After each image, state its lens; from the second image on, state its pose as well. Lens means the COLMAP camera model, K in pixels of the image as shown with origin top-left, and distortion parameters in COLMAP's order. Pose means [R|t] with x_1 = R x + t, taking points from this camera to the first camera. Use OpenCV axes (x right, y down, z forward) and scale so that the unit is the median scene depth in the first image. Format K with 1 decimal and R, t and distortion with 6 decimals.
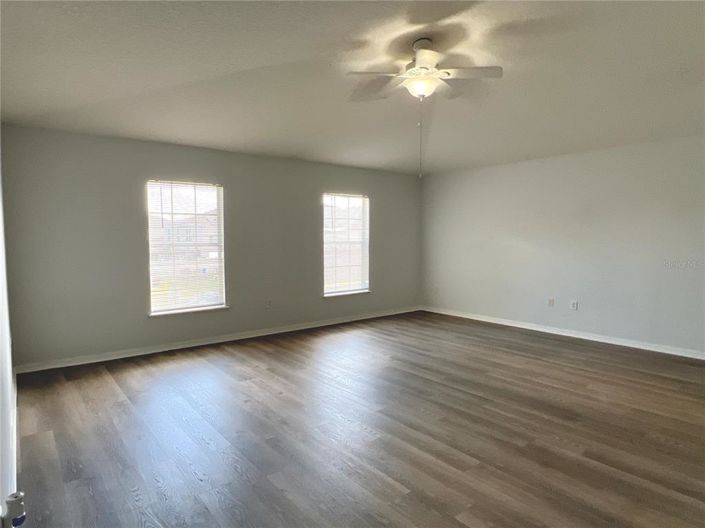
lens RADIAL K [[423.4, 0, 352.5], [0, 423.4, 264.0], [0, 0, 1]] dist [-0.001776, -0.001355]
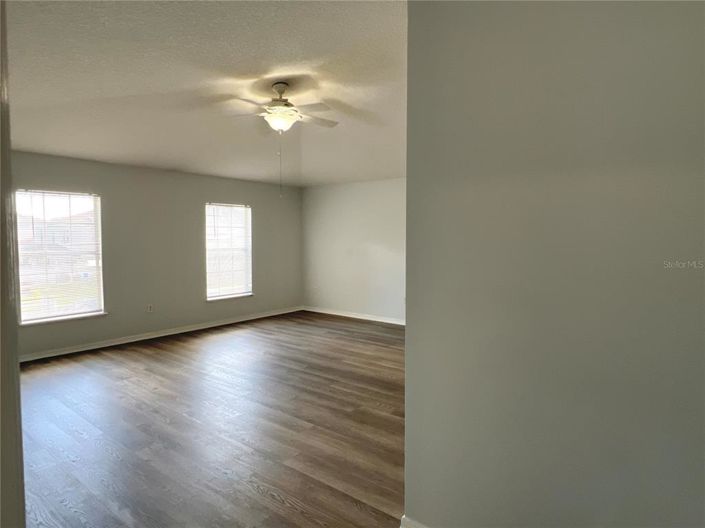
lens RADIAL K [[423.4, 0, 352.5], [0, 423.4, 264.0], [0, 0, 1]] dist [-0.001776, -0.001355]
pose [[0.974989, -0.010429, 0.222008, 0.074354], [0.010788, 0.999942, -0.000407, -0.014201], [-0.221991, 0.002792, 0.975045, -0.164781]]
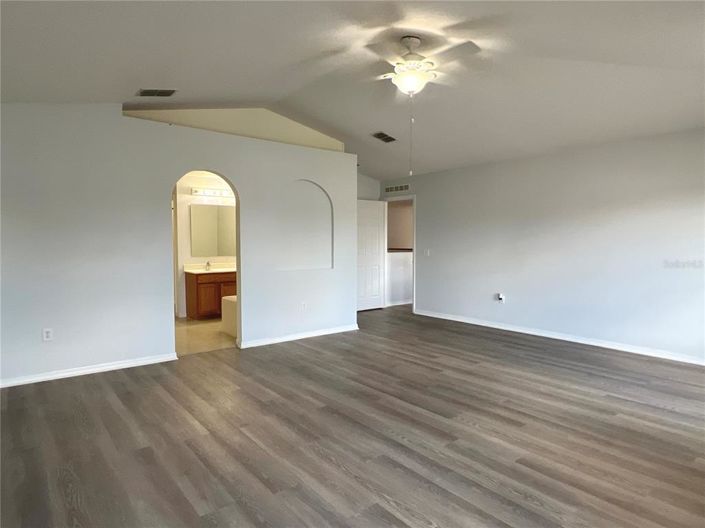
lens RADIAL K [[423.4, 0, 352.5], [0, 423.4, 264.0], [0, 0, 1]] dist [-0.001776, -0.001355]
pose [[-0.999992, 0.003991, -0.000846, 0.240422], [0.003869, 0.993516, 0.113623, -0.088453], [0.001294, 0.113619, -0.993524, 1.602736]]
